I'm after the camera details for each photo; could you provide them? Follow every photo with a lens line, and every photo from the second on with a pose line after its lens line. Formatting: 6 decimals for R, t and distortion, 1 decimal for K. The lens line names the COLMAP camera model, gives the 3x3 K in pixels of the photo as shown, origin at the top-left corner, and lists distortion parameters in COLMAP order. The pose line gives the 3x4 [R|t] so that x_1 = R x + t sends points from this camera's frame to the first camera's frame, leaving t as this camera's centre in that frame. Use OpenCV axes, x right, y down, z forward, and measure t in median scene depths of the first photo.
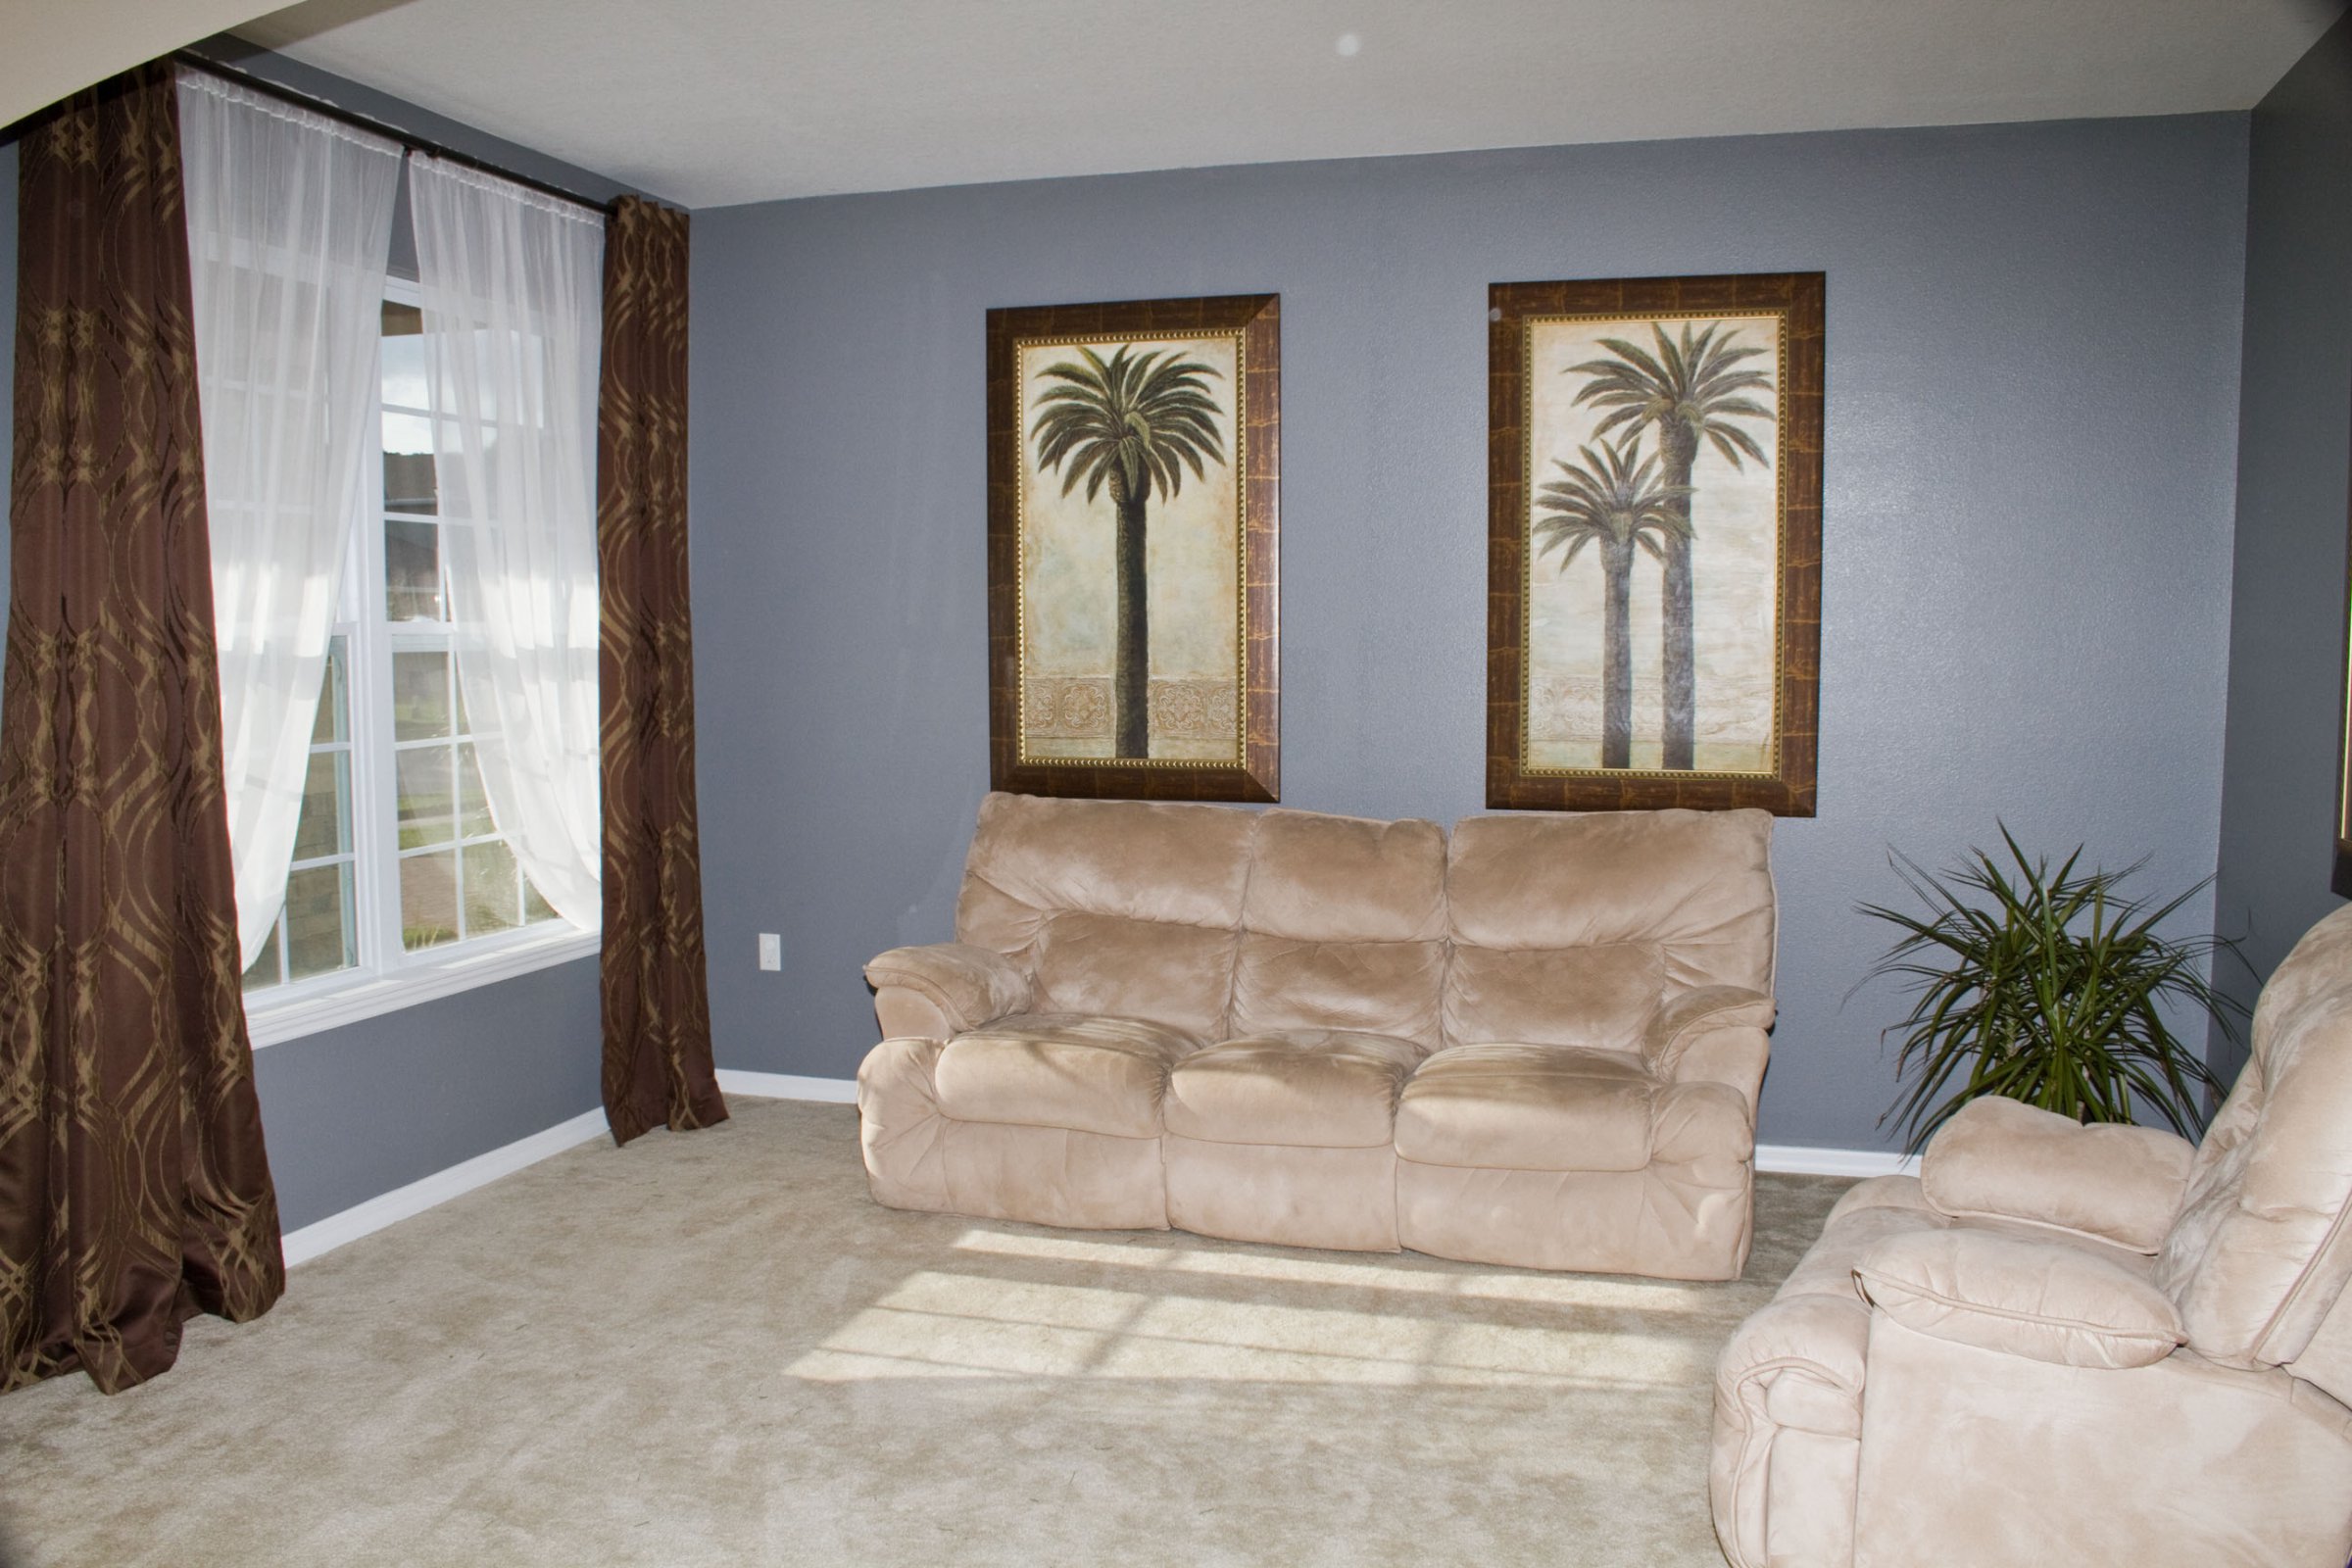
lens RADIAL K [[1910.6, 0, 1194.9], [0, 1910.6, 790.8], [0, 0, 1]] dist [-0.172486, 0.140083]
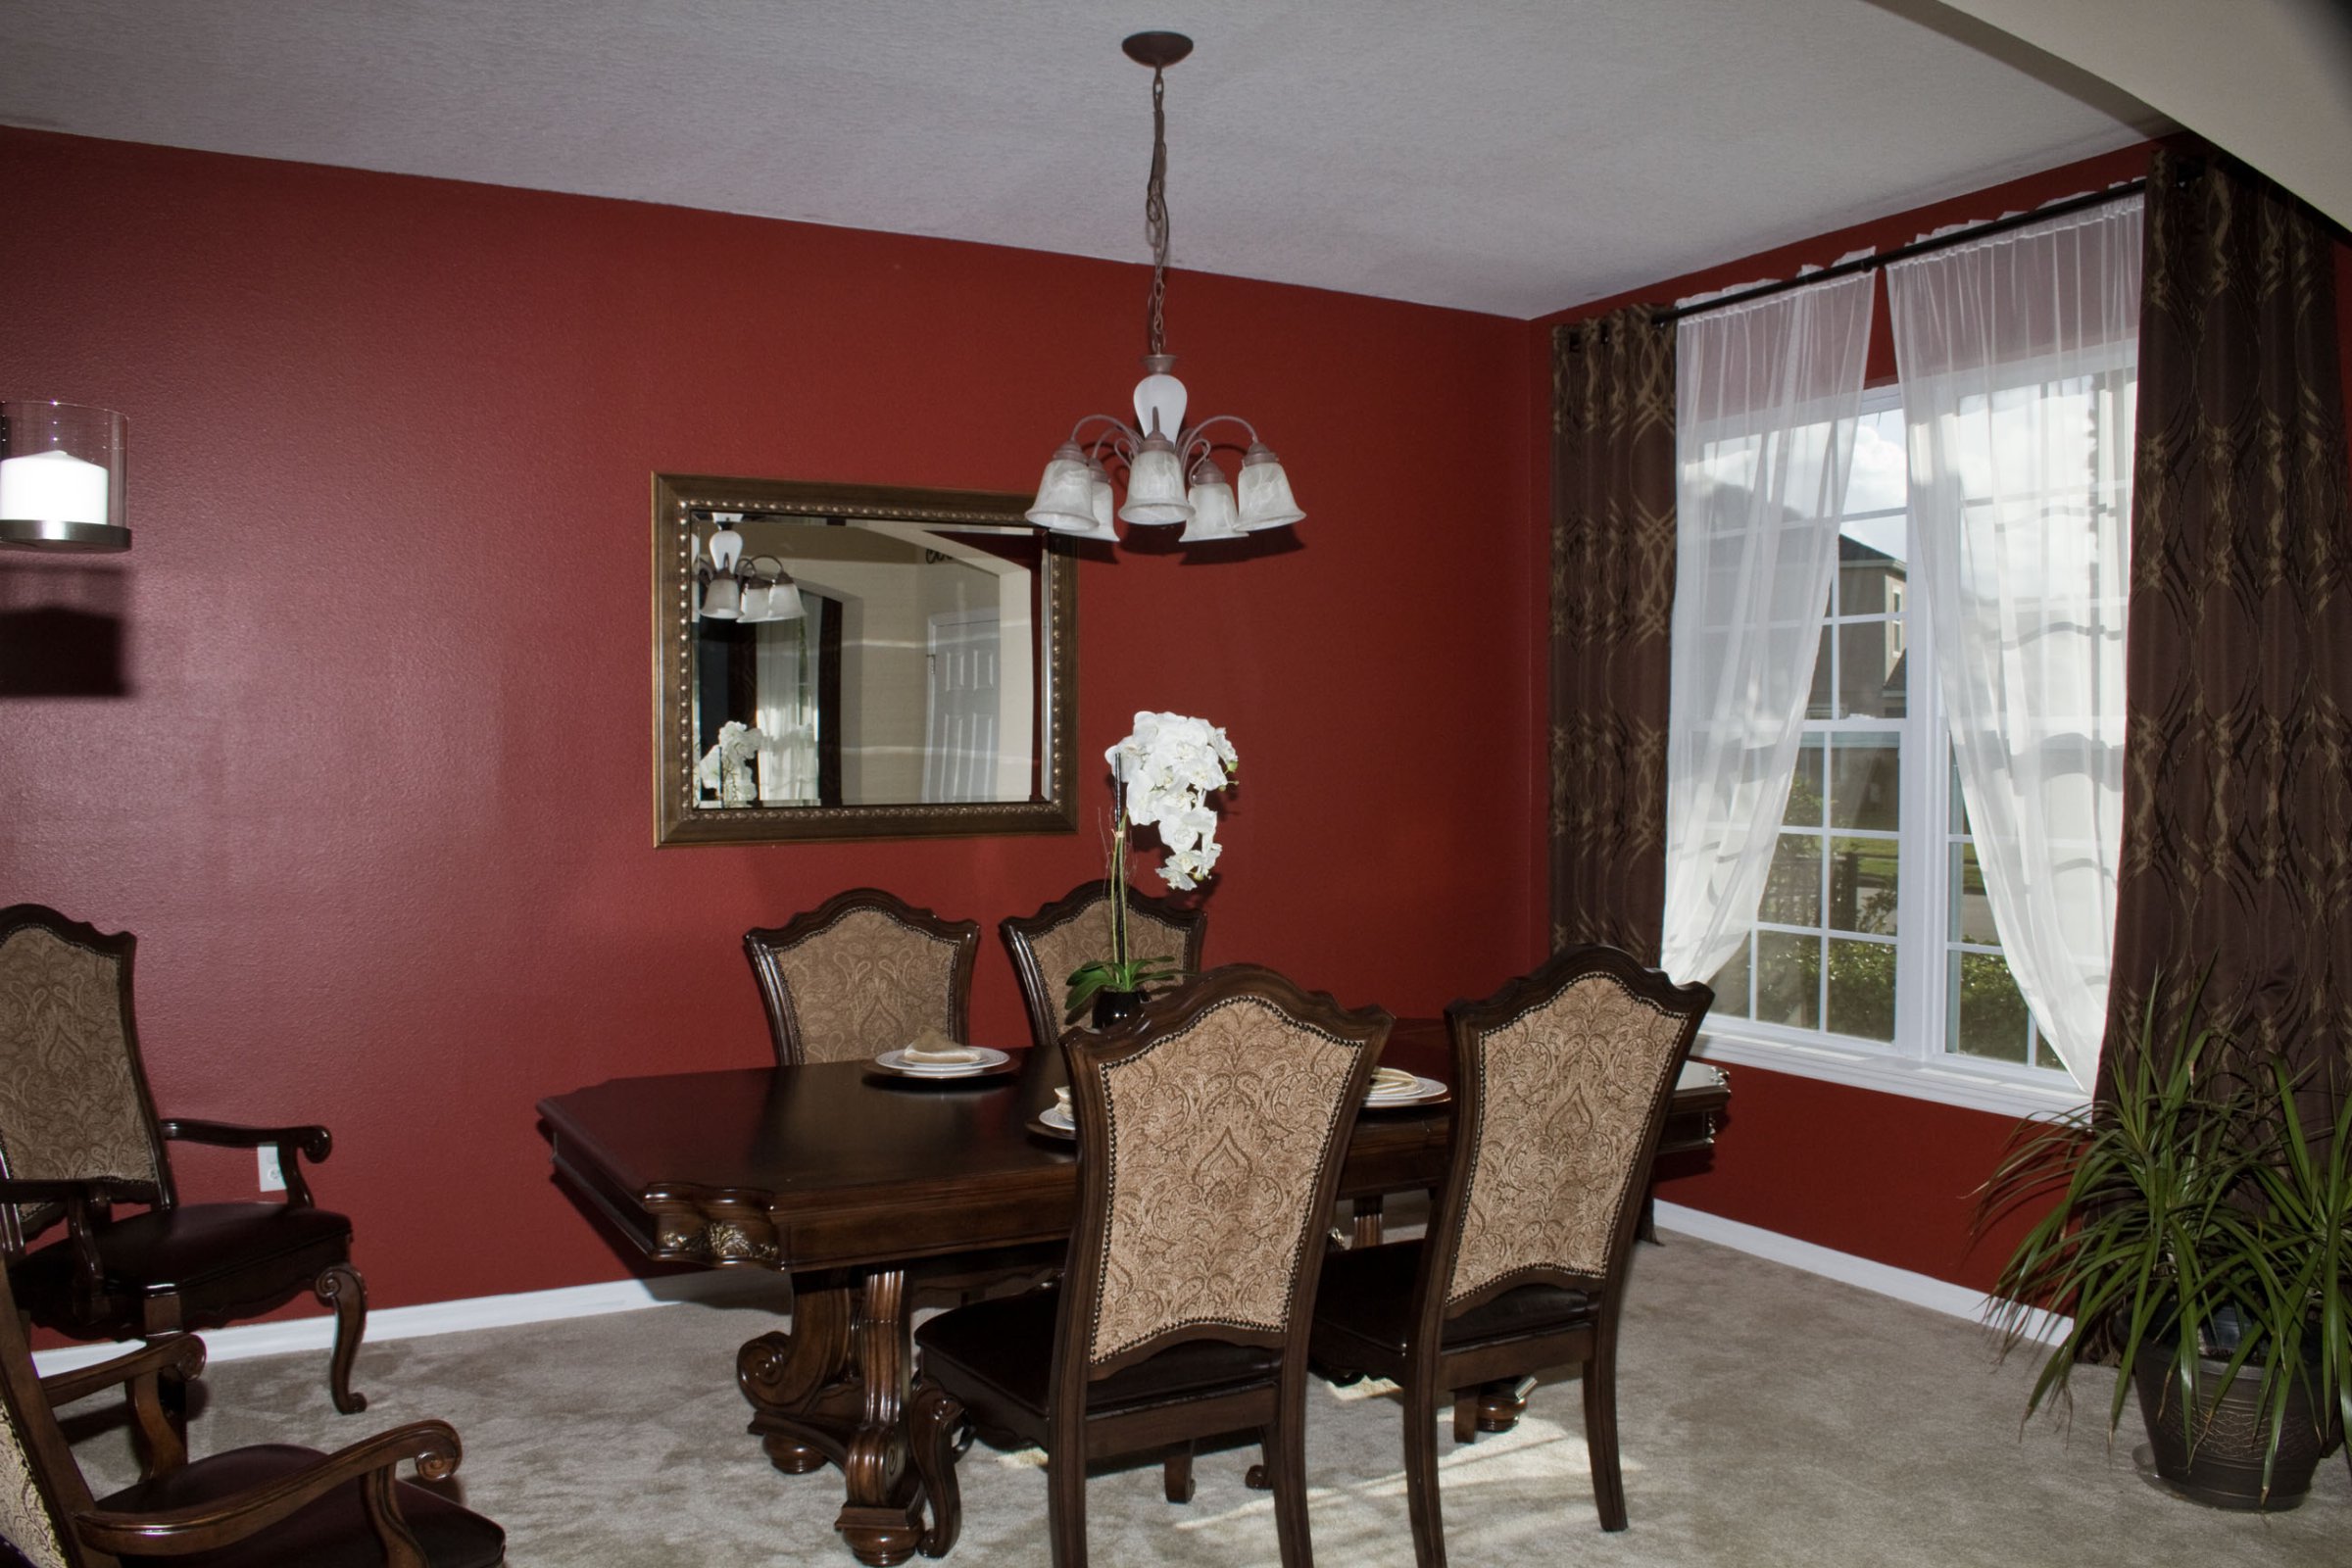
lens RADIAL K [[1910.6, 0, 1194.9], [0, 1910.6, 790.8], [0, 0, 1]] dist [-0.172486, 0.140083]
pose [[-0.729781, 0.018324, -0.683435, 0.534223], [-0.057201, 0.994499, 0.087745, -0.114089], [0.681283, 0.103128, -0.724719, 1.432523]]
